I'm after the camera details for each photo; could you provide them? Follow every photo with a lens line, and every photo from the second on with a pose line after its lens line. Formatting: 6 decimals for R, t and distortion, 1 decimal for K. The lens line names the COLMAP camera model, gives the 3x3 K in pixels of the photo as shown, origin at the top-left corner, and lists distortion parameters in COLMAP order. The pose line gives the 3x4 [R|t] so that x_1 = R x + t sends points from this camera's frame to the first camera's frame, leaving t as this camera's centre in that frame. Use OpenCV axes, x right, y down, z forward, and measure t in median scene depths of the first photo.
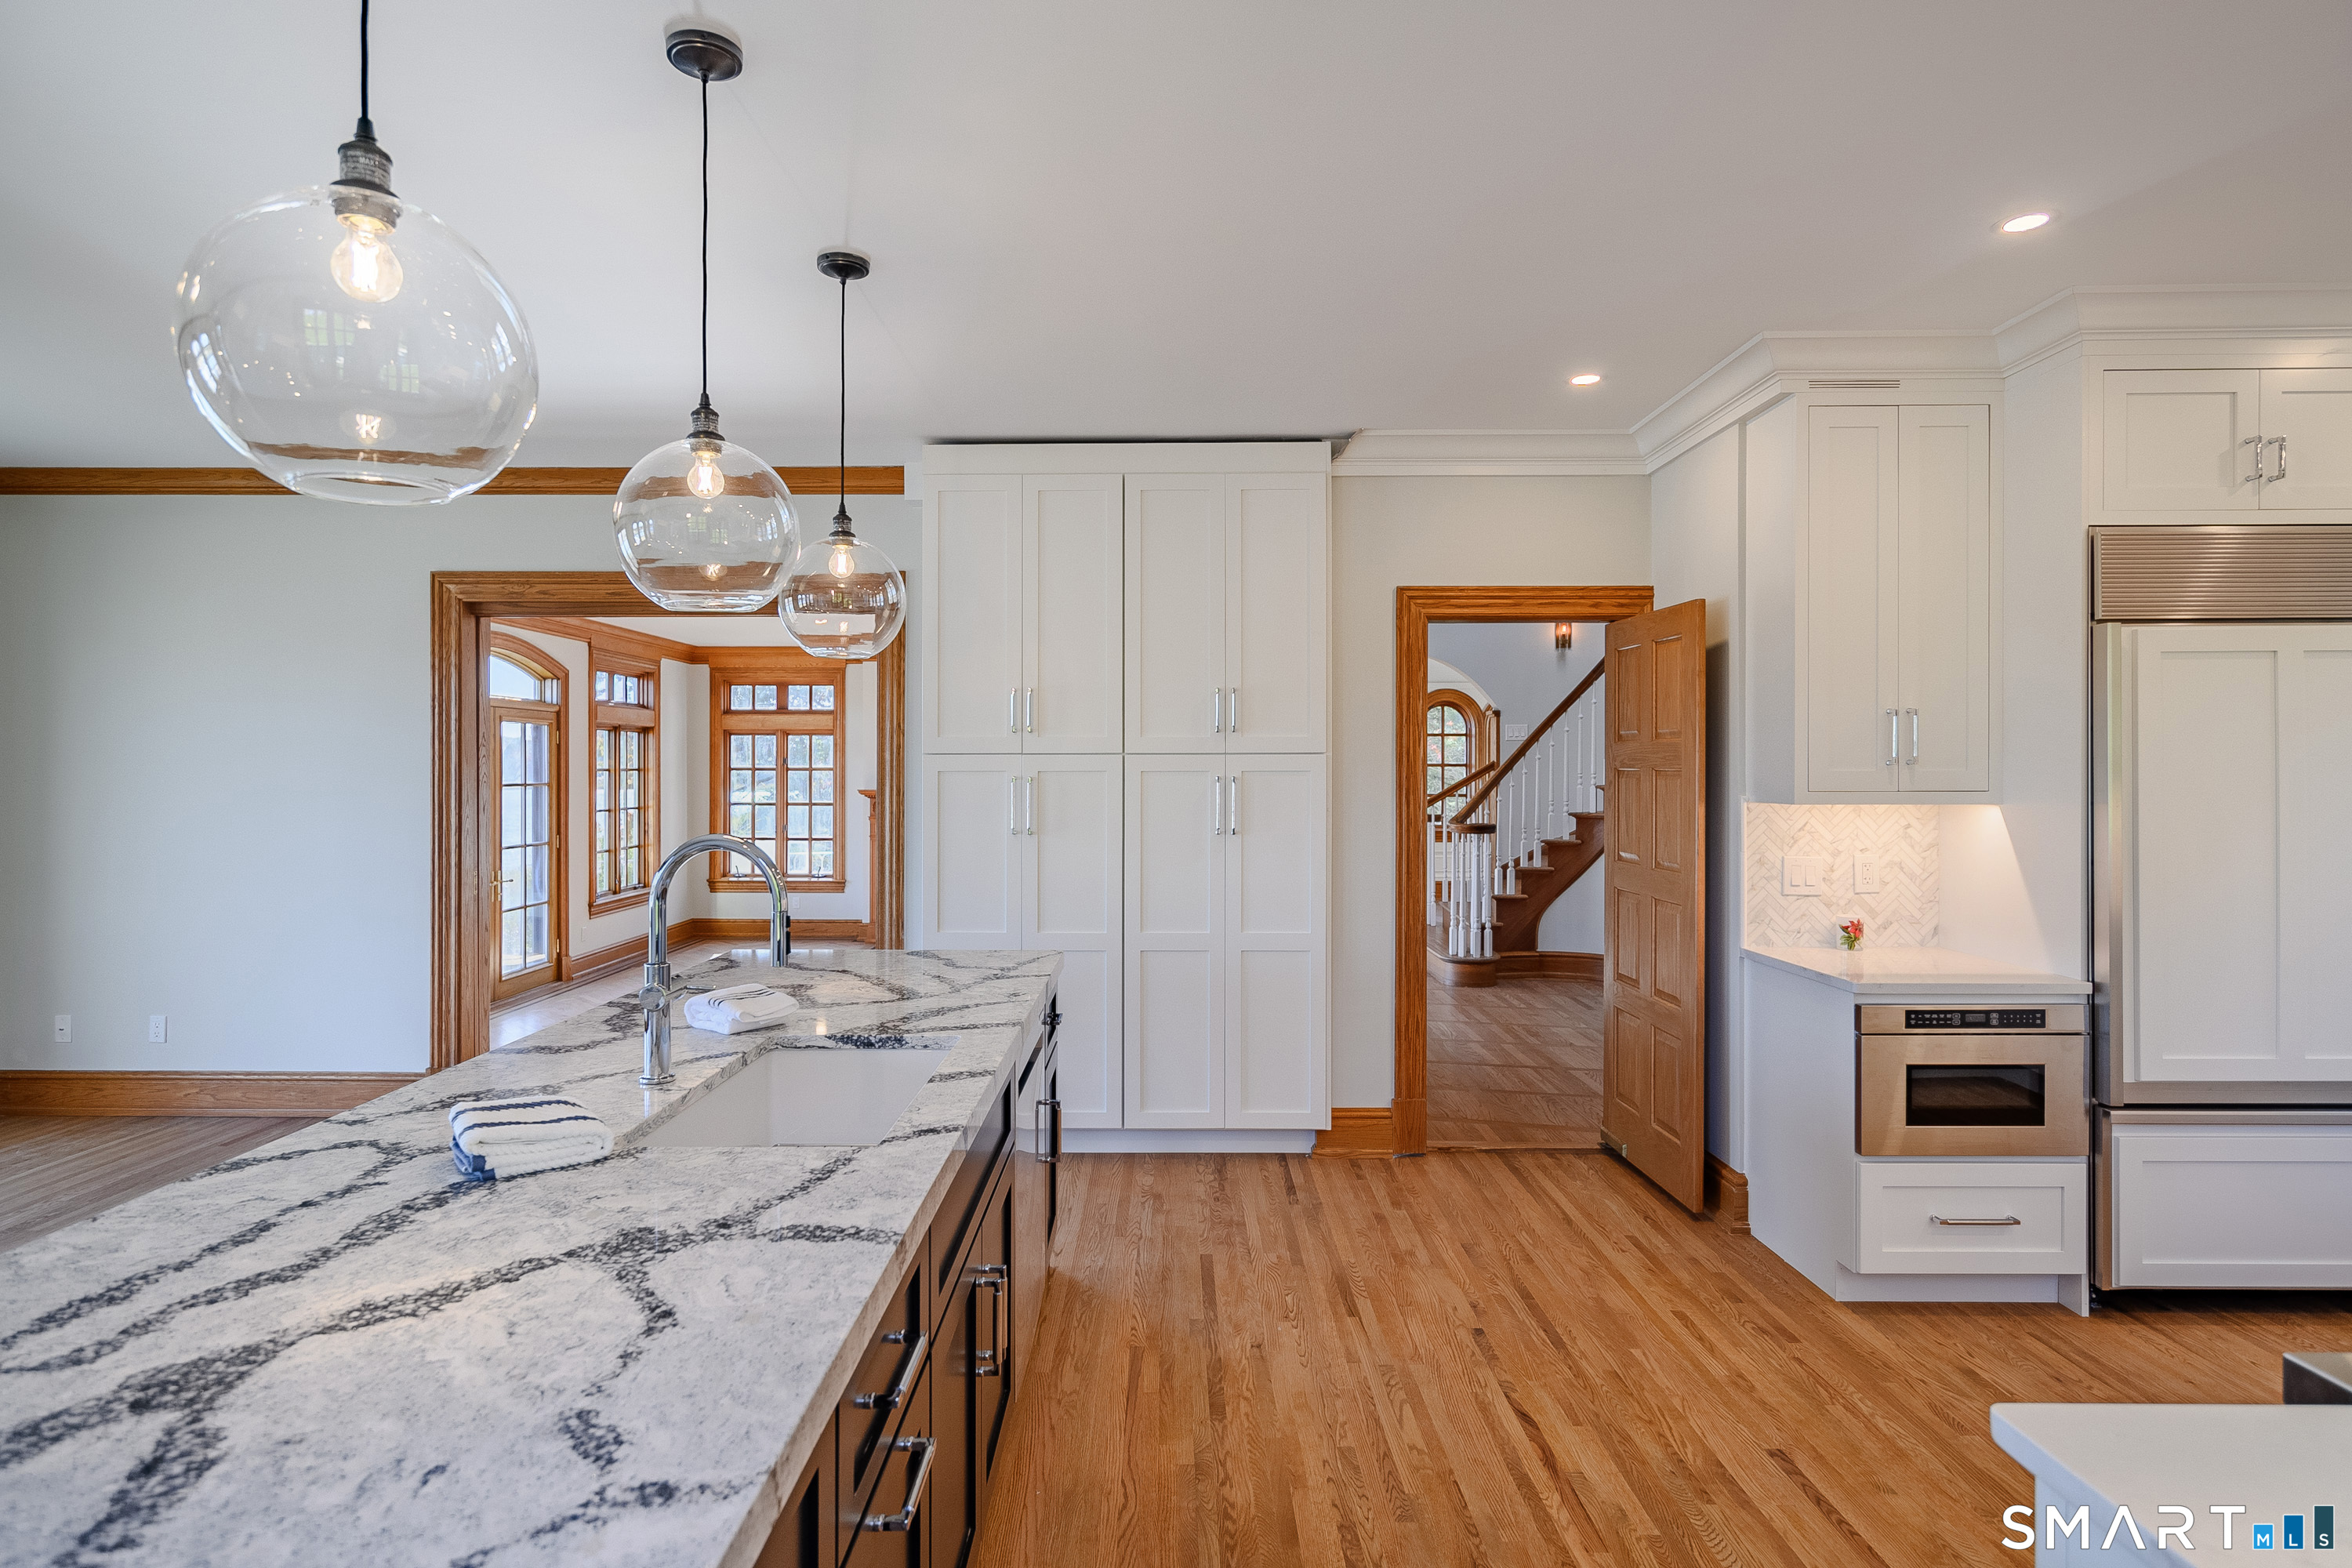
lens RADIAL K [[1190.6, 0, 1157.8], [0, 1190.6, 765.6], [0, 0, 1]] dist [-0.002848, 0.004213]
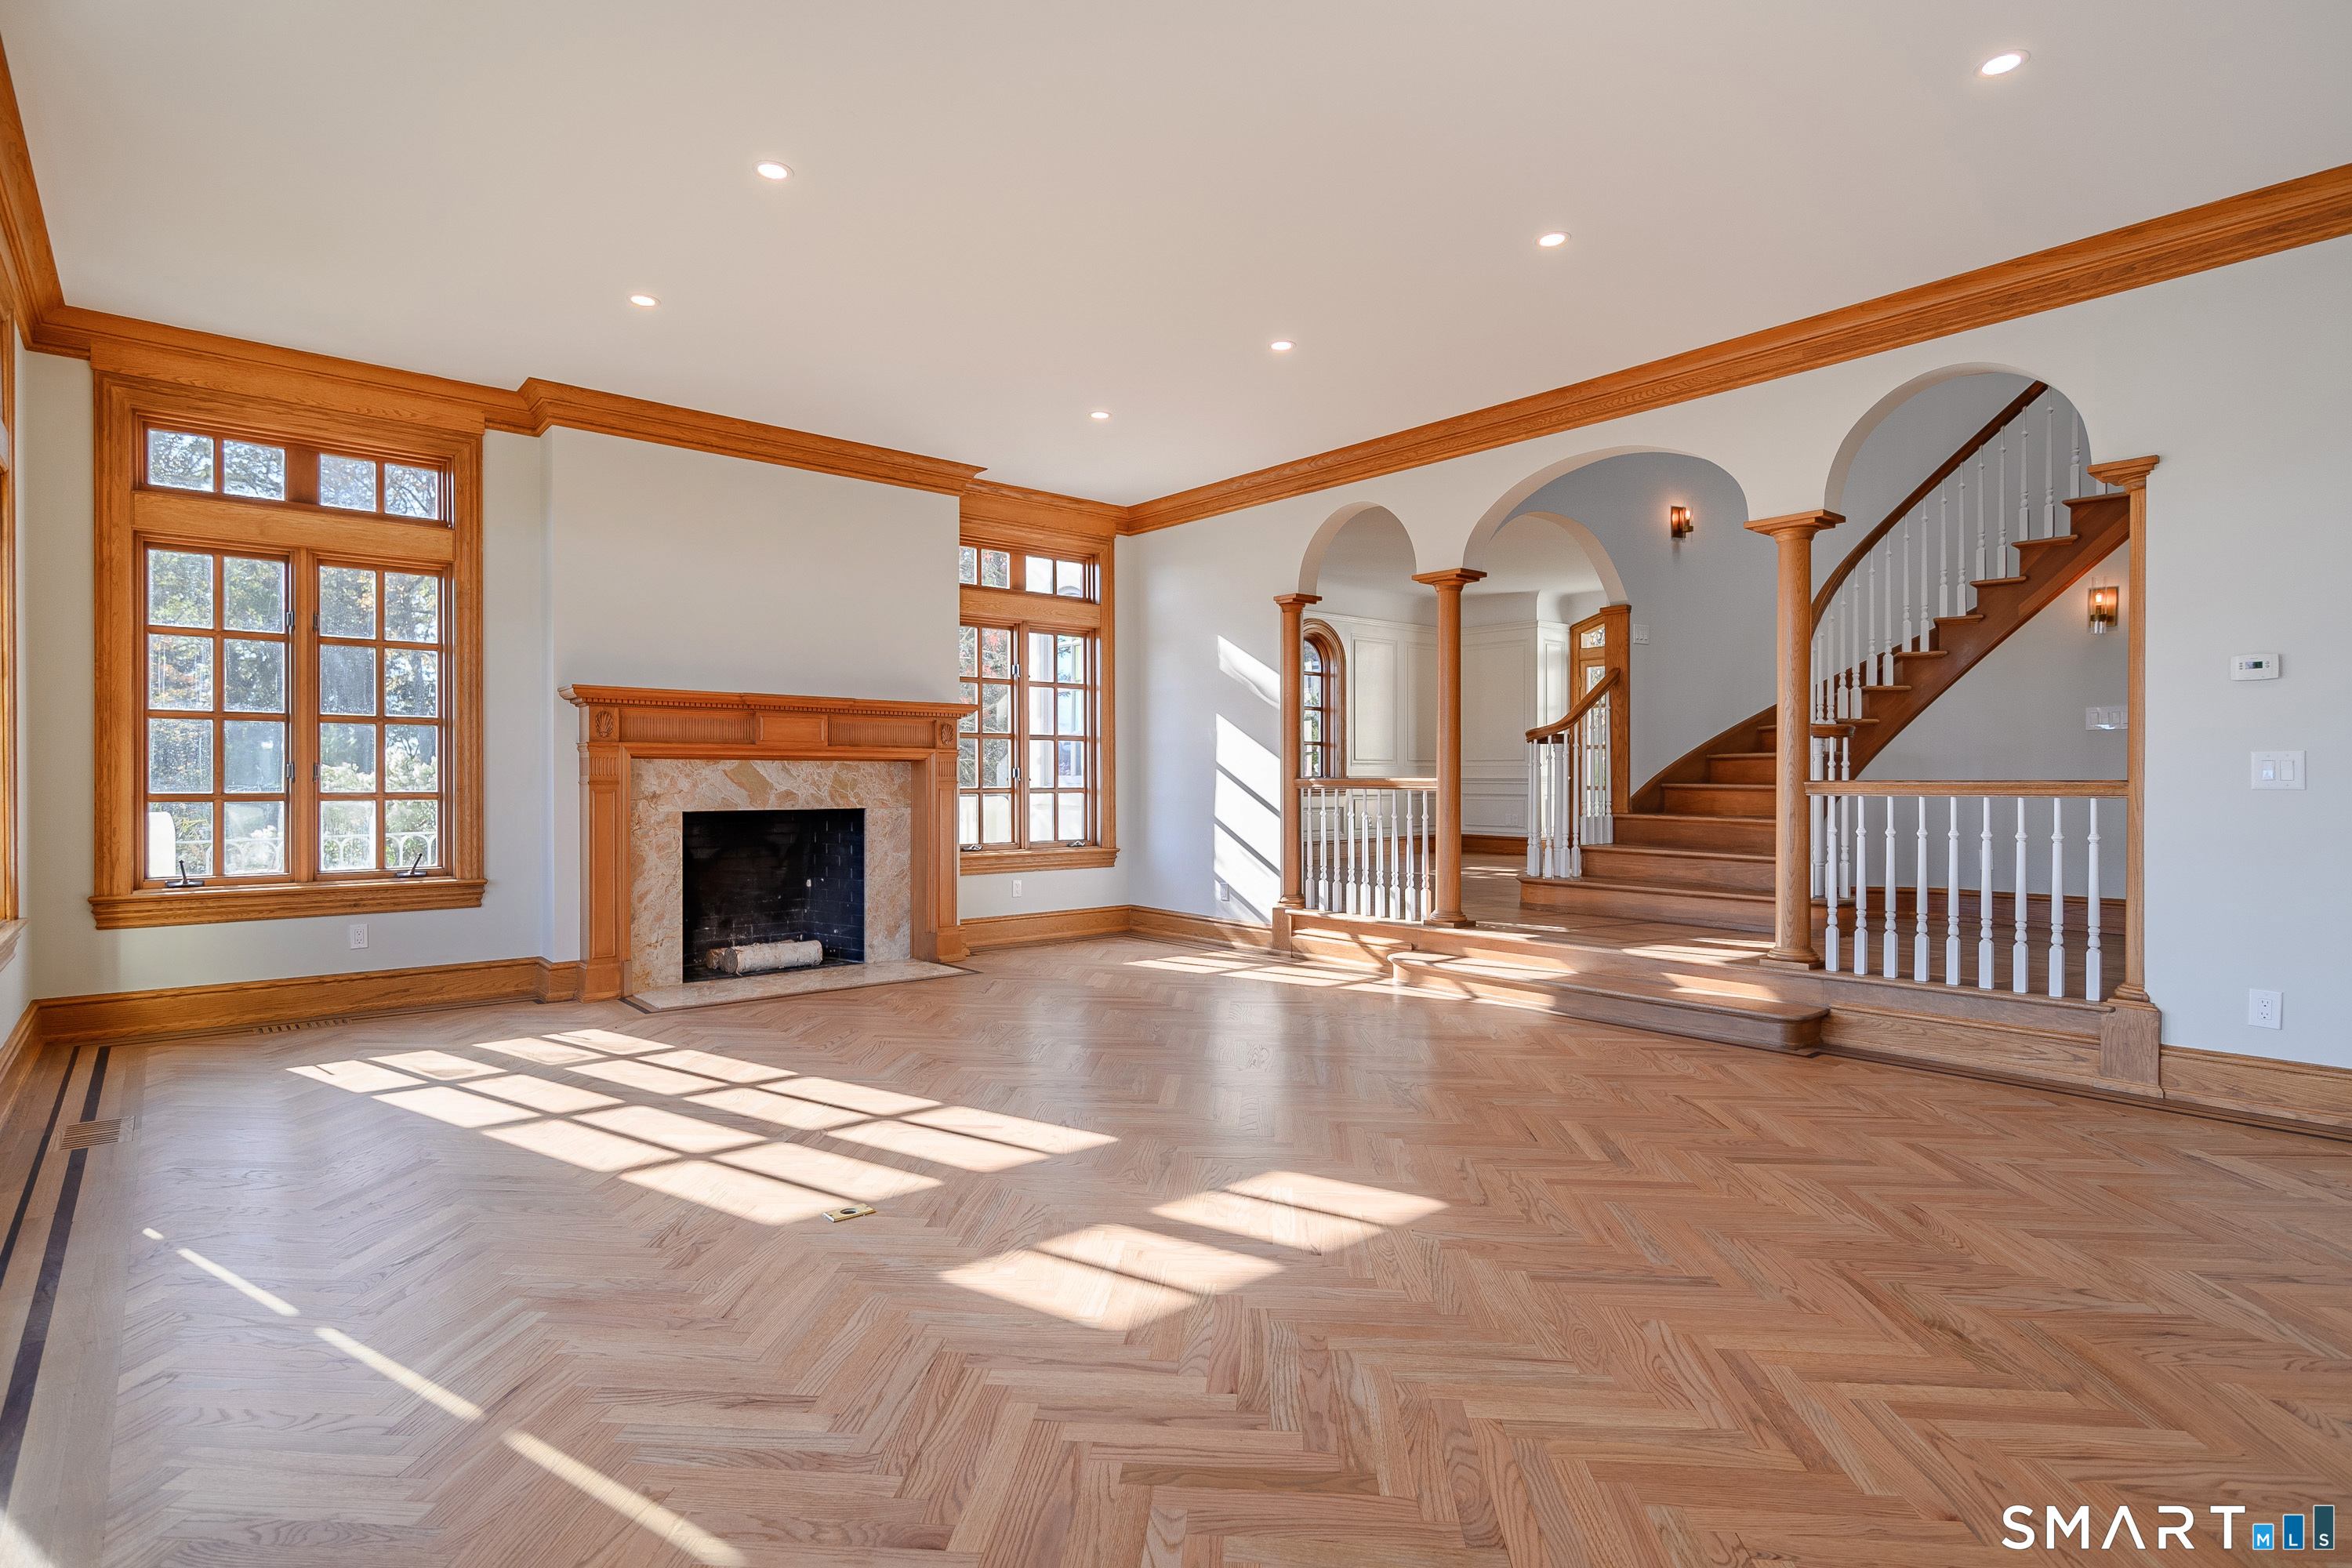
lens RADIAL K [[1190.6, 0, 1190.2], [0, 1190.6, 780.1], [0, 0, 1]] dist [-0.002848, 0.004213]
pose [[0.748984, -0.002475, 0.662584, -1.503427], [-0.002508, 0.999975, 0.006570, 0.214887], [-0.662583, -0.006583, 0.748959, 1.868373]]
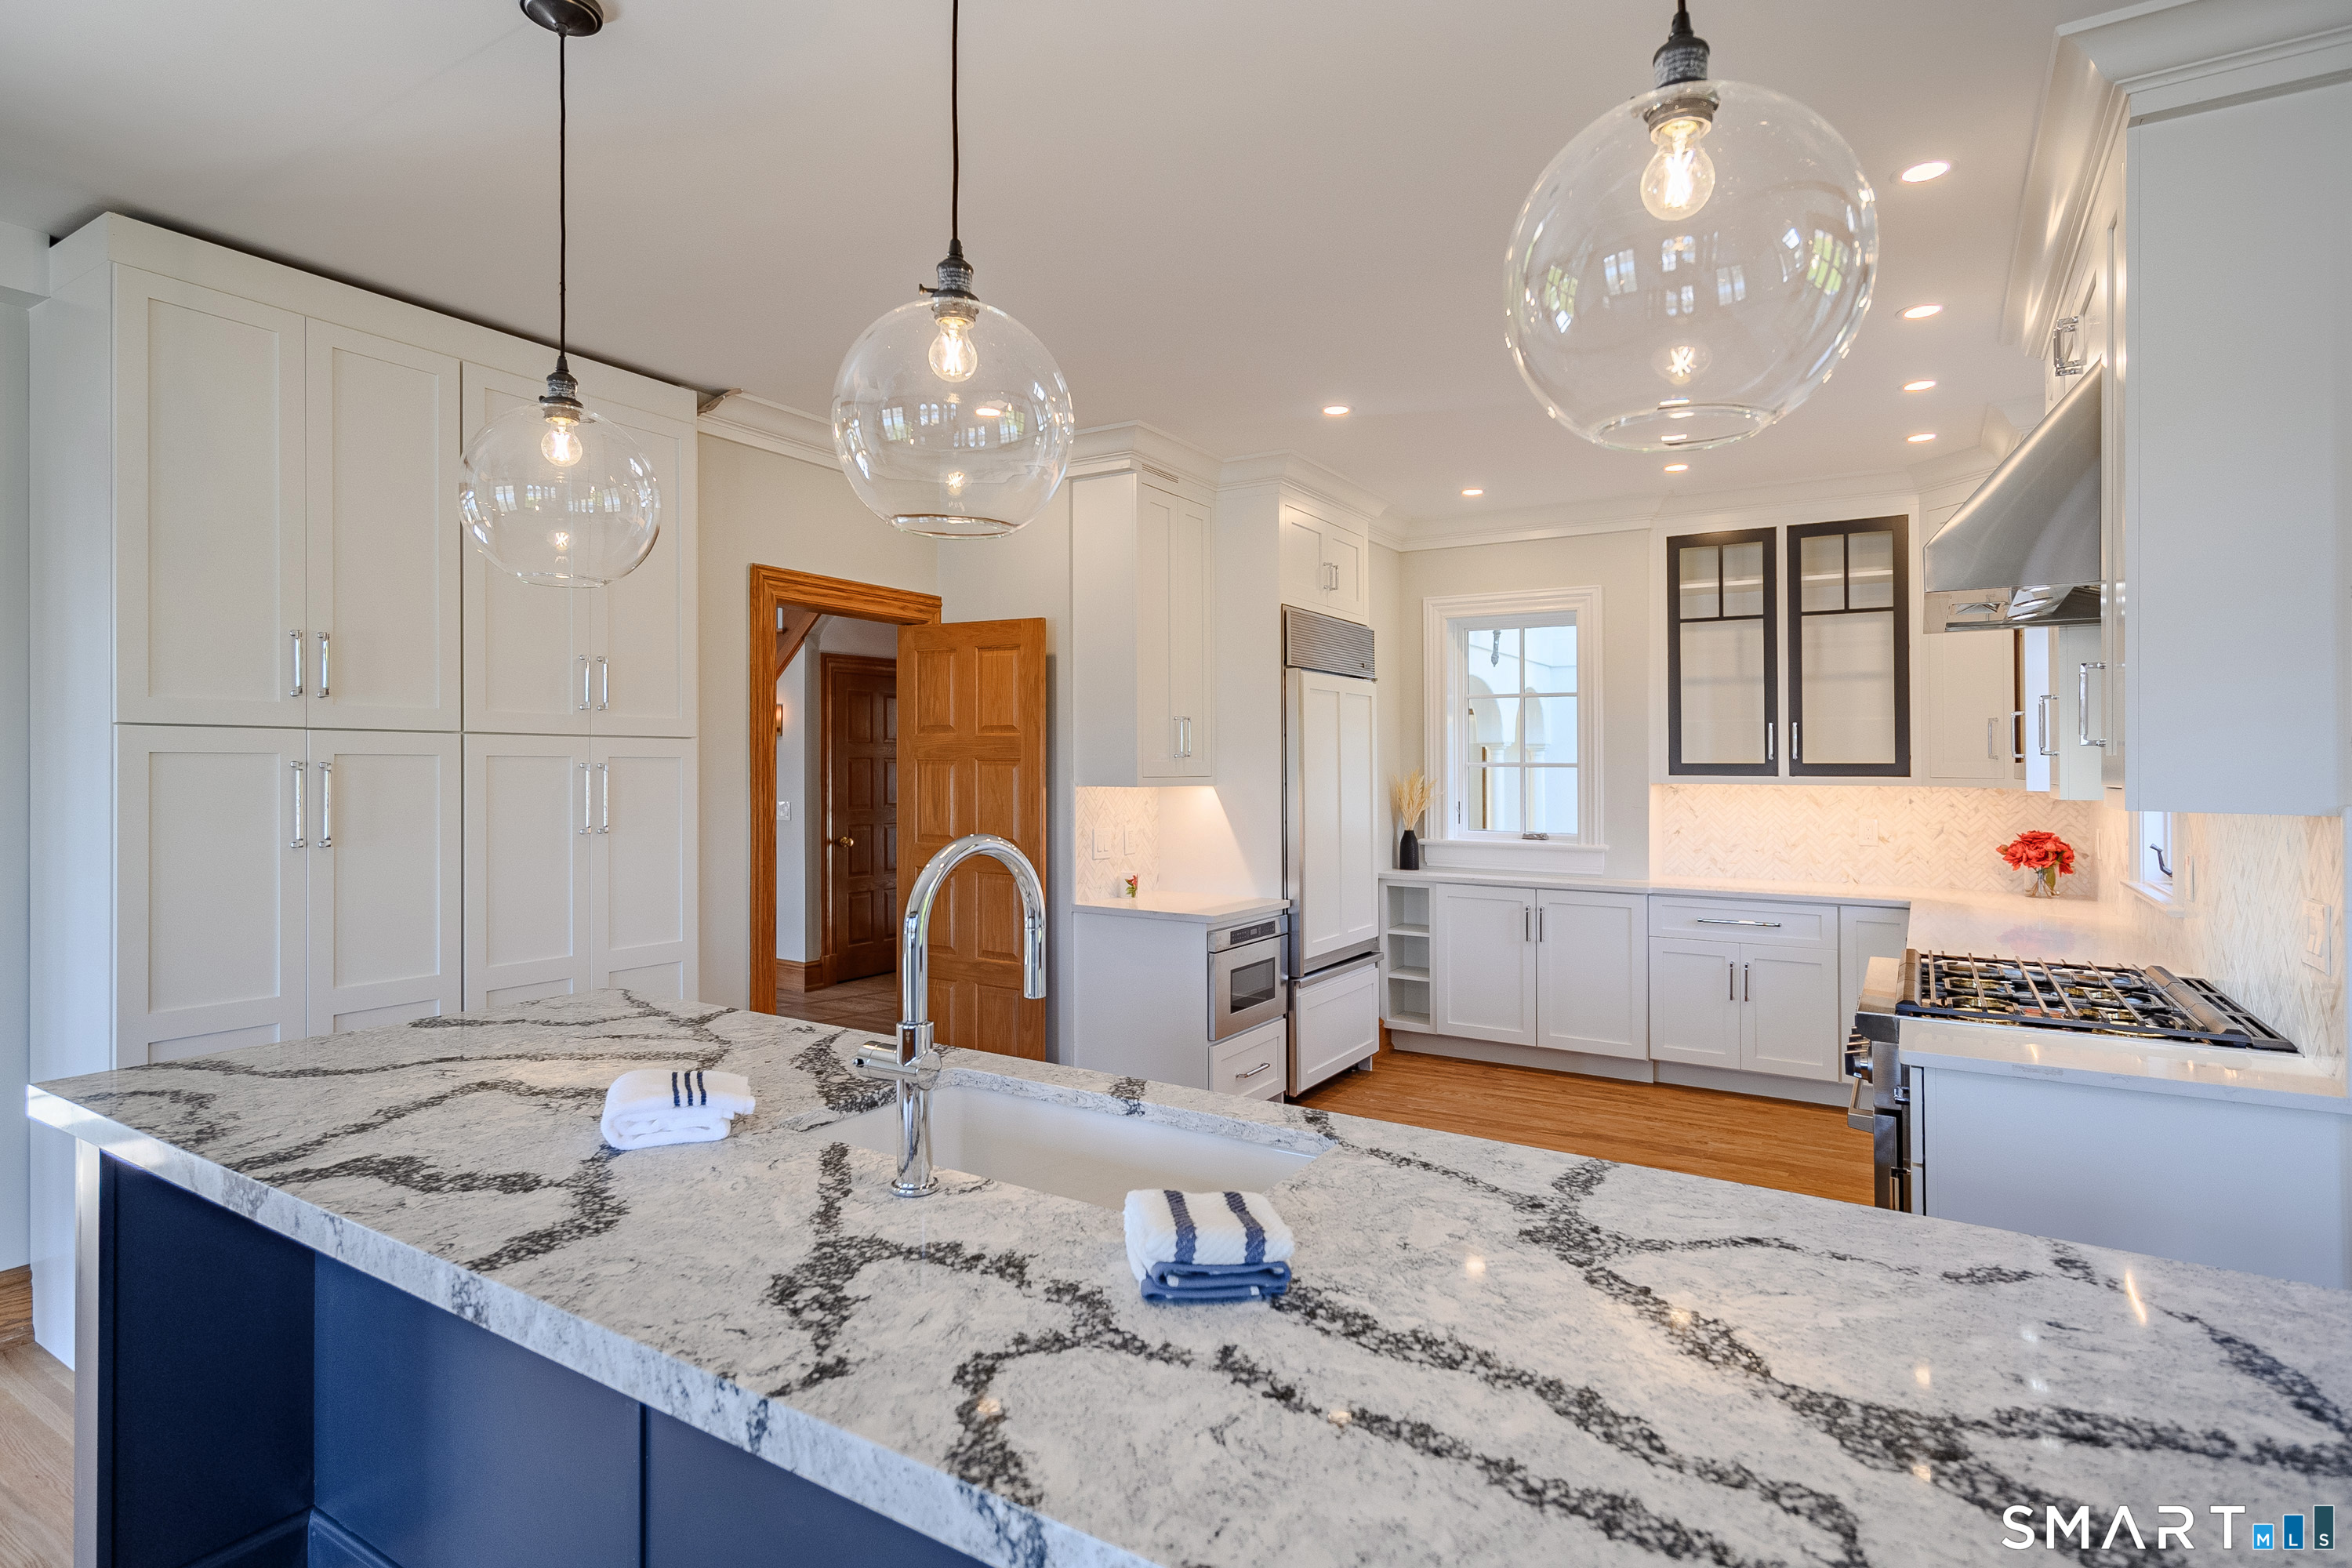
lens RADIAL K [[1190.6, 0, 1160.7], [0, 1190.6, 741.6], [0, 0, 1]] dist [-0.002848, 0.004213]
pose [[0.522075, 0.020977, 0.852642, -0.639980], [-0.009827, 0.999779, -0.018580, 0.008137], [-0.852843, 0.001321, 0.522166, 0.343126]]
